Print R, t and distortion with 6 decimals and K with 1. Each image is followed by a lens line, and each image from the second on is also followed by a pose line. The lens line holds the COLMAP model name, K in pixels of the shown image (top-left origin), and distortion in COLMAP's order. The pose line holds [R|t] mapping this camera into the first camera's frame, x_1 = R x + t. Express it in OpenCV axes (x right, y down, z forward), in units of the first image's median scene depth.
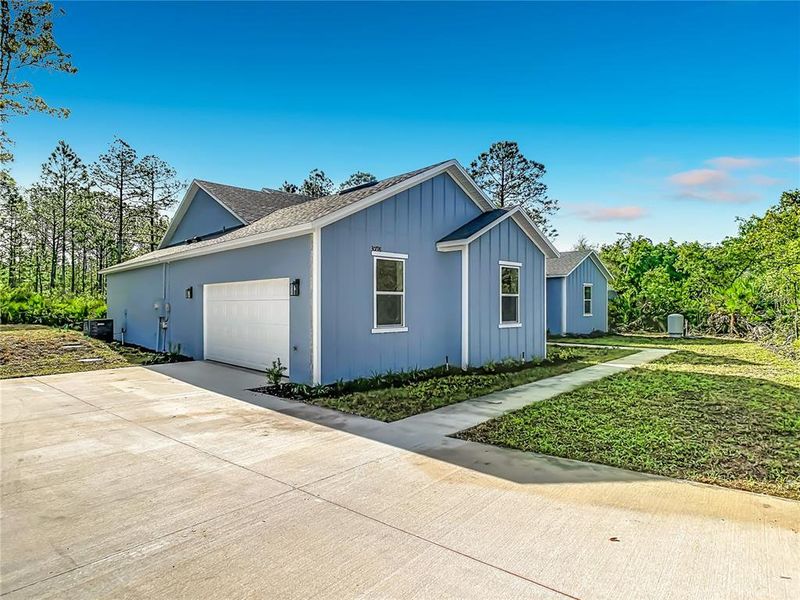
lens RADIAL K [[466.9, 0, 394.8], [0, 466.9, 302.0], [0, 0, 1]] dist [-0.004012, 0.000356]
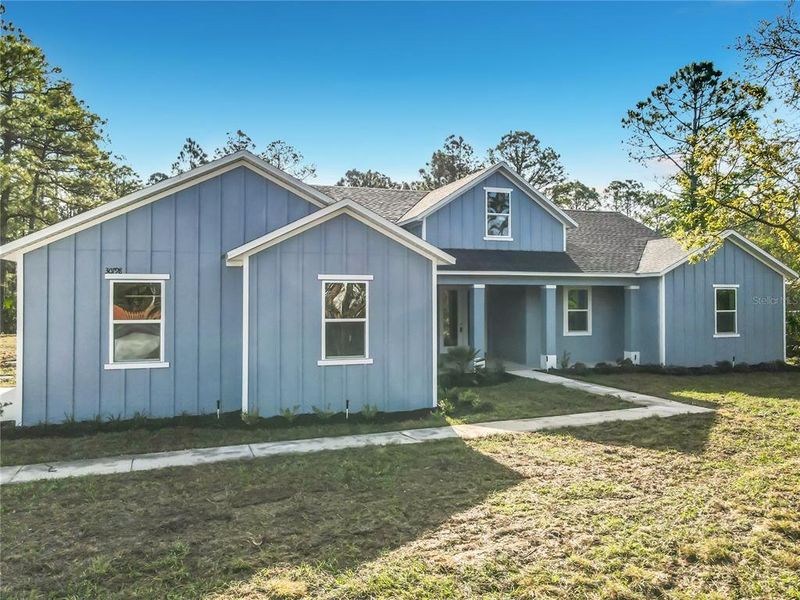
lens RADIAL K [[602.4, 0, 400.0], [0, 602.4, 300.0], [0, 0, 1]] dist [0.005777, 0.004645]
pose [[0.906844, -0.001306, -0.421465, 0.218192], [0.003613, 0.999983, 0.004674, -0.015306], [0.421452, -0.005761, 0.906832, 0.052618]]
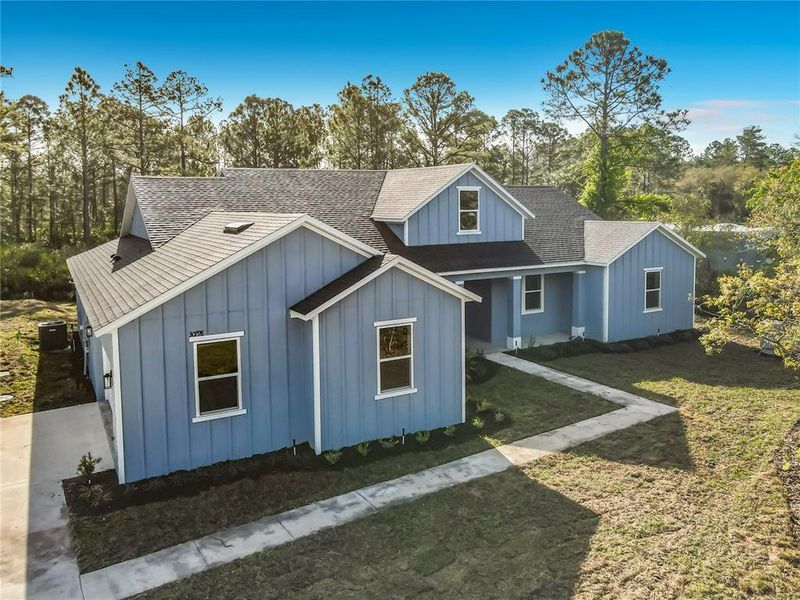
lens RADIAL K [[625.7, 0, 404.5], [0, 625.7, 262.7], [0, 0, 1]] dist [-0.004531, 0.001674]
pose [[0.973097, 0.008500, -0.230239, 0.157698], [0.013660, 0.995433, 0.094483, -0.088848], [0.229991, -0.095086, 0.968536, -0.024779]]
